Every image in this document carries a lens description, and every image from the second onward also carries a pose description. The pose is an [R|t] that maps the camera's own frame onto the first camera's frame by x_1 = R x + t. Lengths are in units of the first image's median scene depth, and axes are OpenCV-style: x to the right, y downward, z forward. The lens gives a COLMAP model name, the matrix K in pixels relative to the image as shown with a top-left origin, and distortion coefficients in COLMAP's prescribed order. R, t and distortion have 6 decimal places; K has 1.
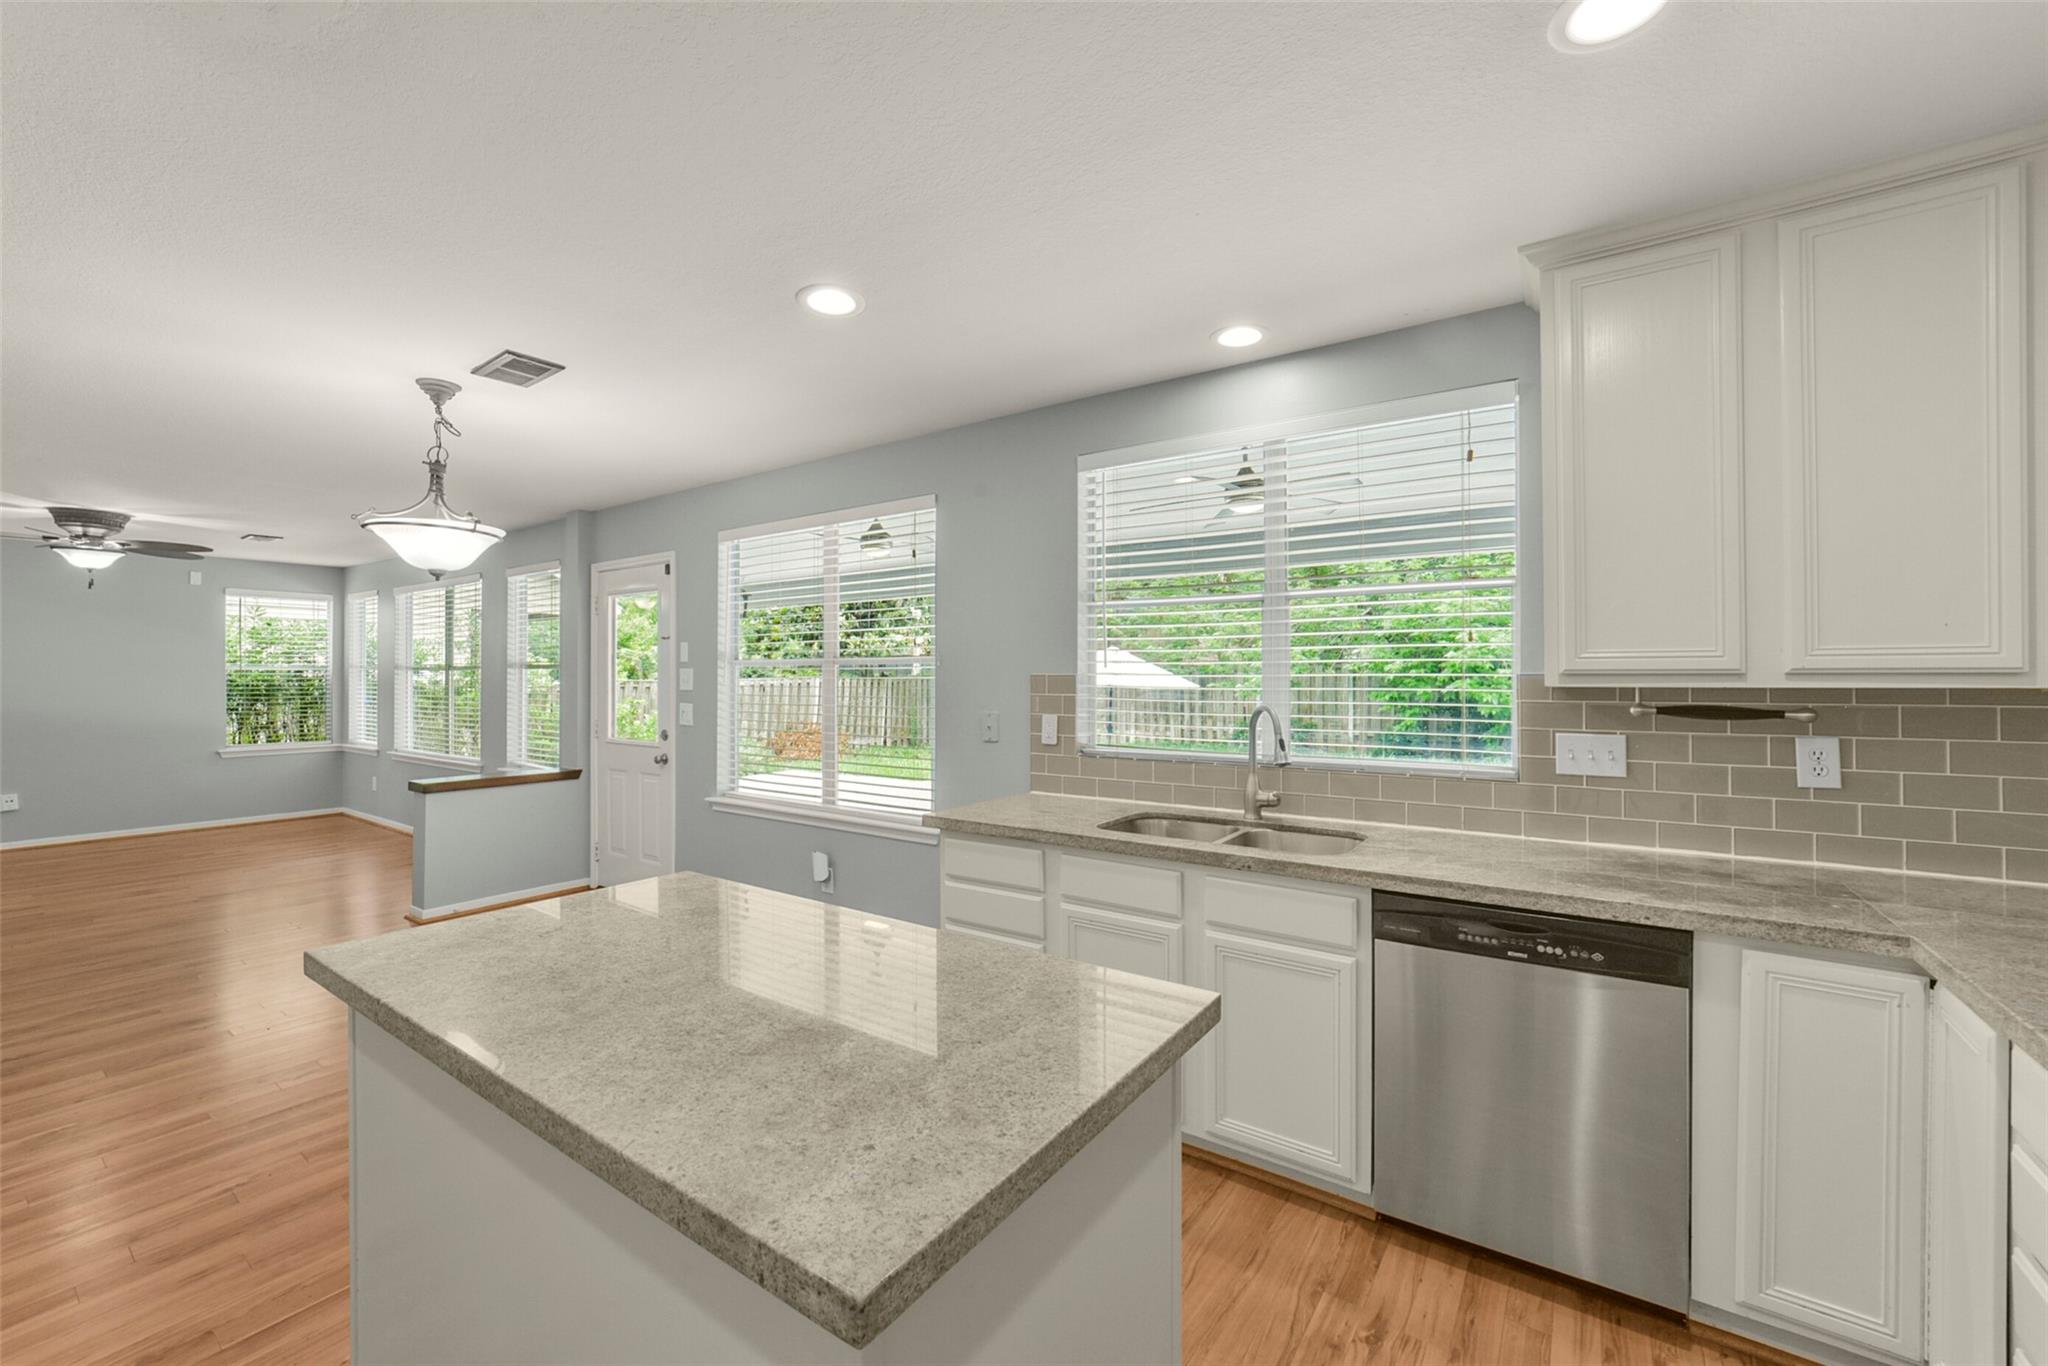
lens RADIAL K [[813.8, 0, 1024.0], [0, 813.8, 683.0], [0, 0, 1]] dist [-0.032382, 0.011907]
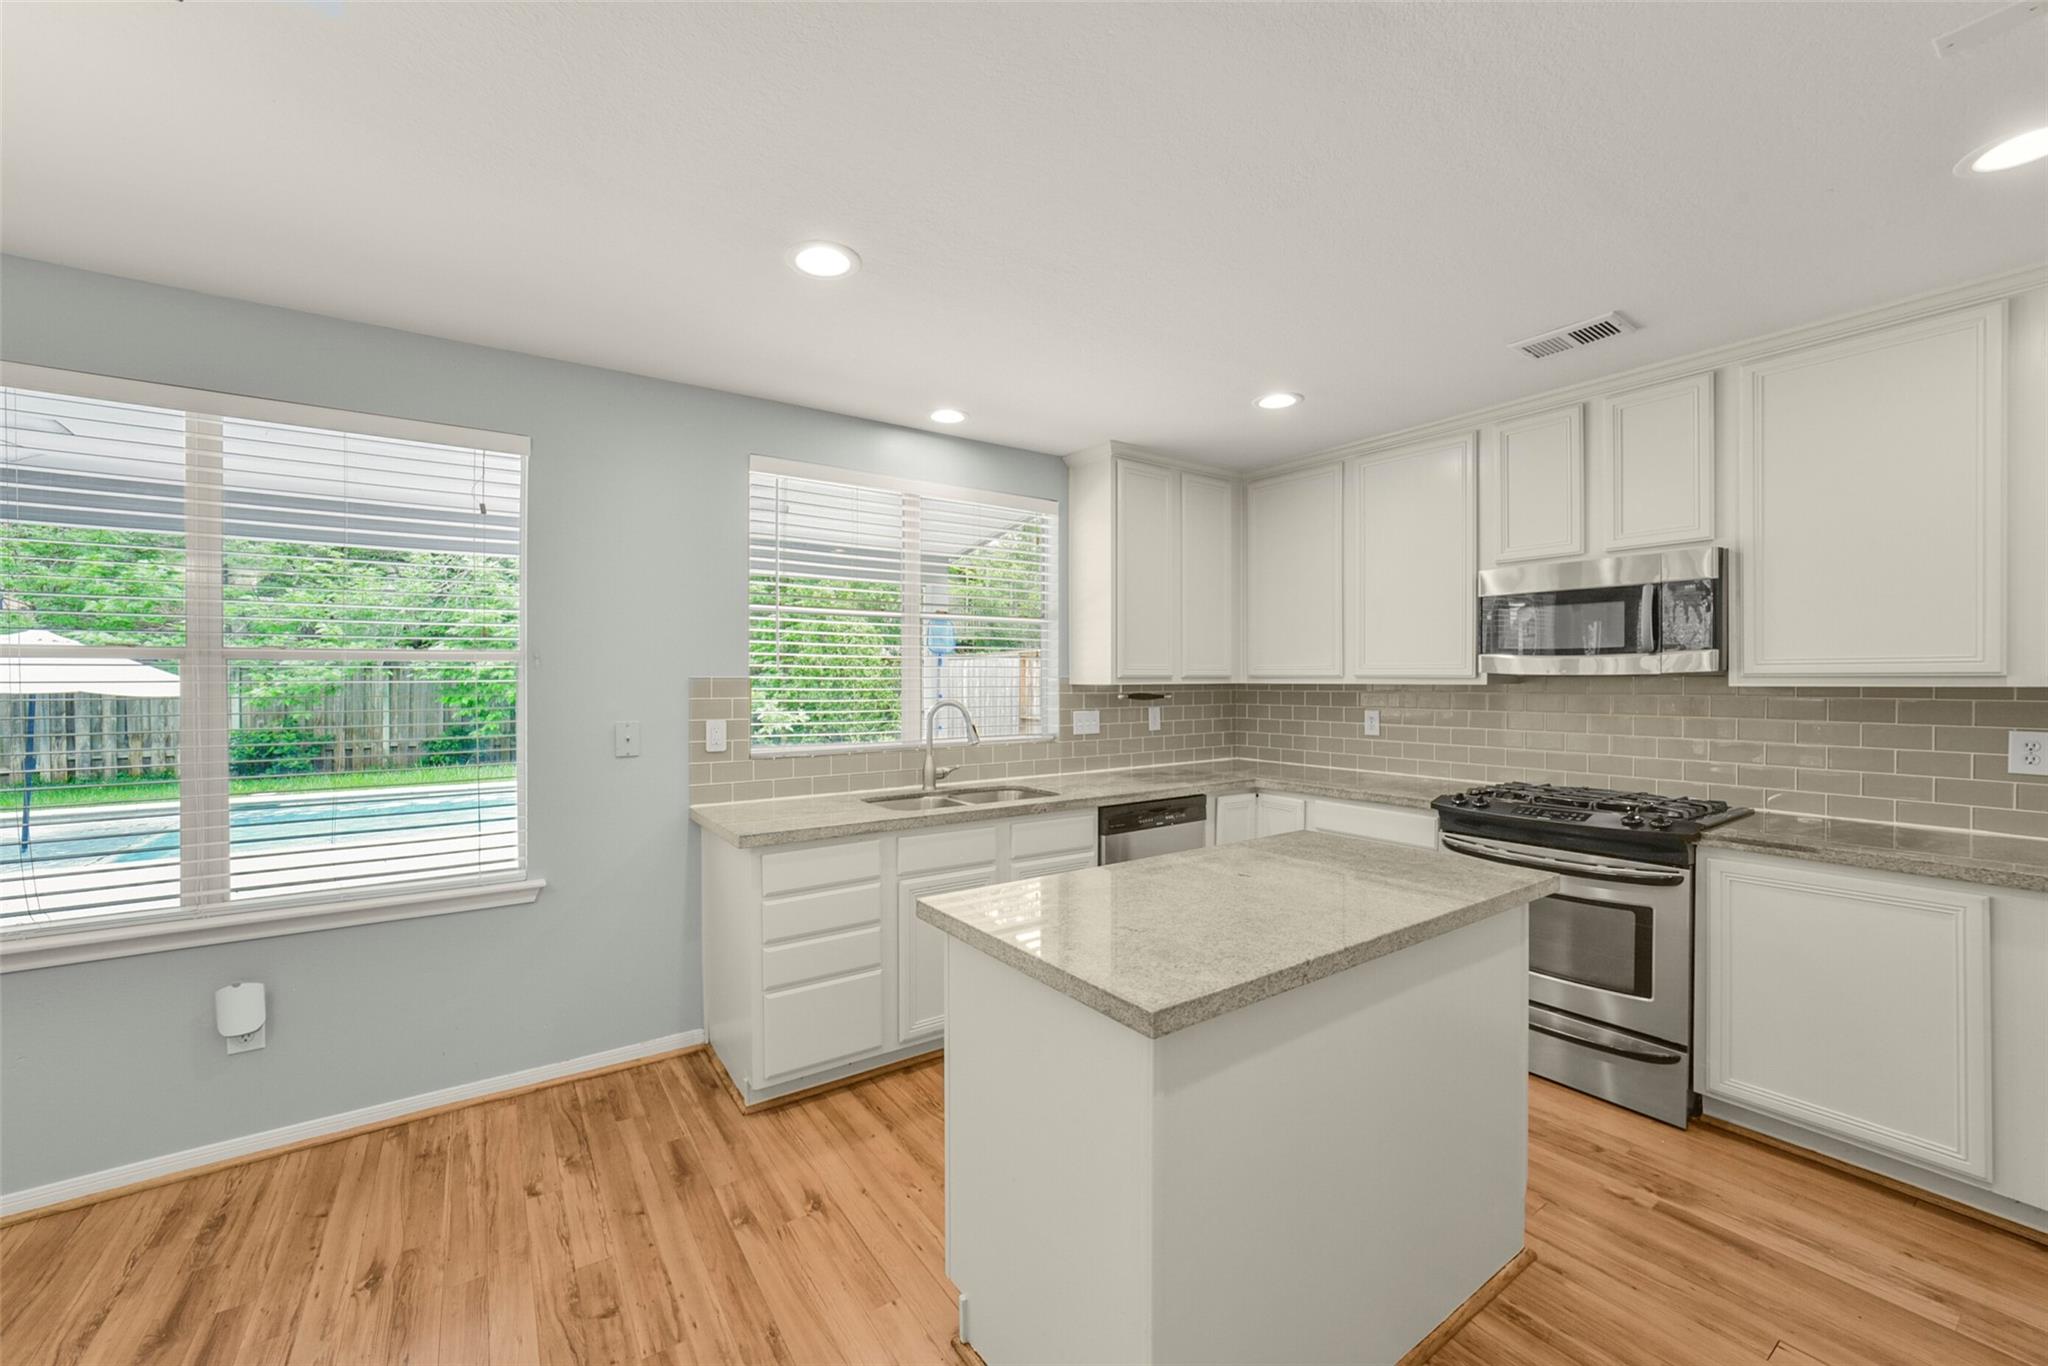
lens RADIAL K [[813.8, 0, 1024.0], [0, 813.8, 683.0], [0, 0, 1]] dist [-0.032382, 0.011907]
pose [[0.345827, -0.005791, 0.938280, -0.712917], [0.007083, 0.999969, 0.003562, -0.004252], [-0.938271, 0.005414, 0.345857, 0.341610]]
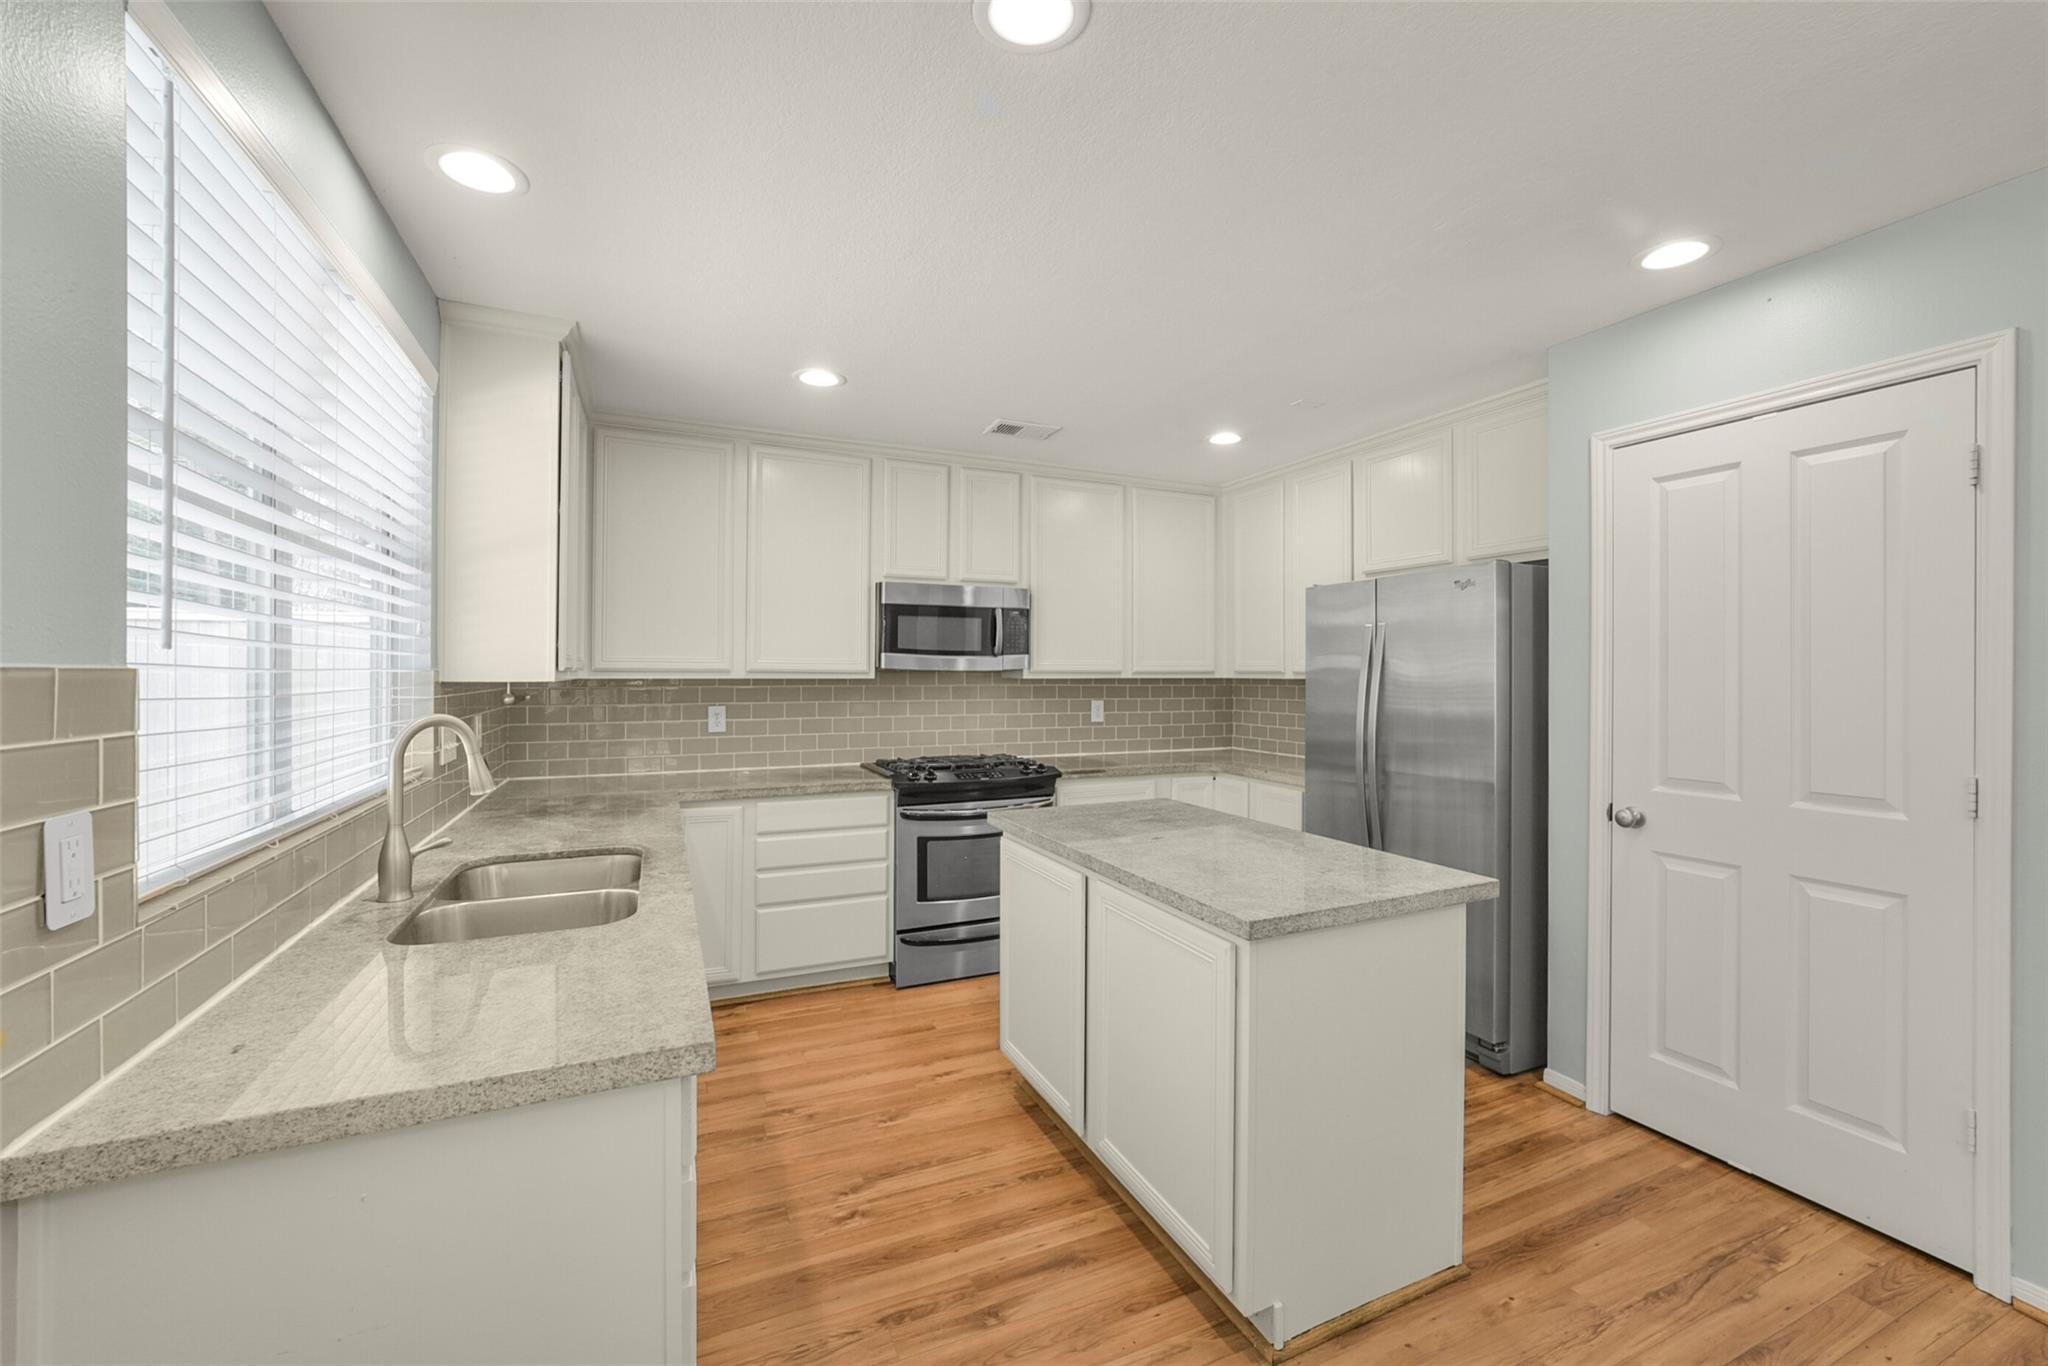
lens RADIAL K [[813.8, 0, 1024.0], [0, 813.8, 683.0], [0, 0, 1]] dist [-0.032382, 0.011907]
pose [[-0.859982, -0.009241, 0.510241, -0.366100], [-0.000829, 0.999860, 0.016711, -0.007945], [-0.510324, 0.013948, -0.859869, 1.052158]]
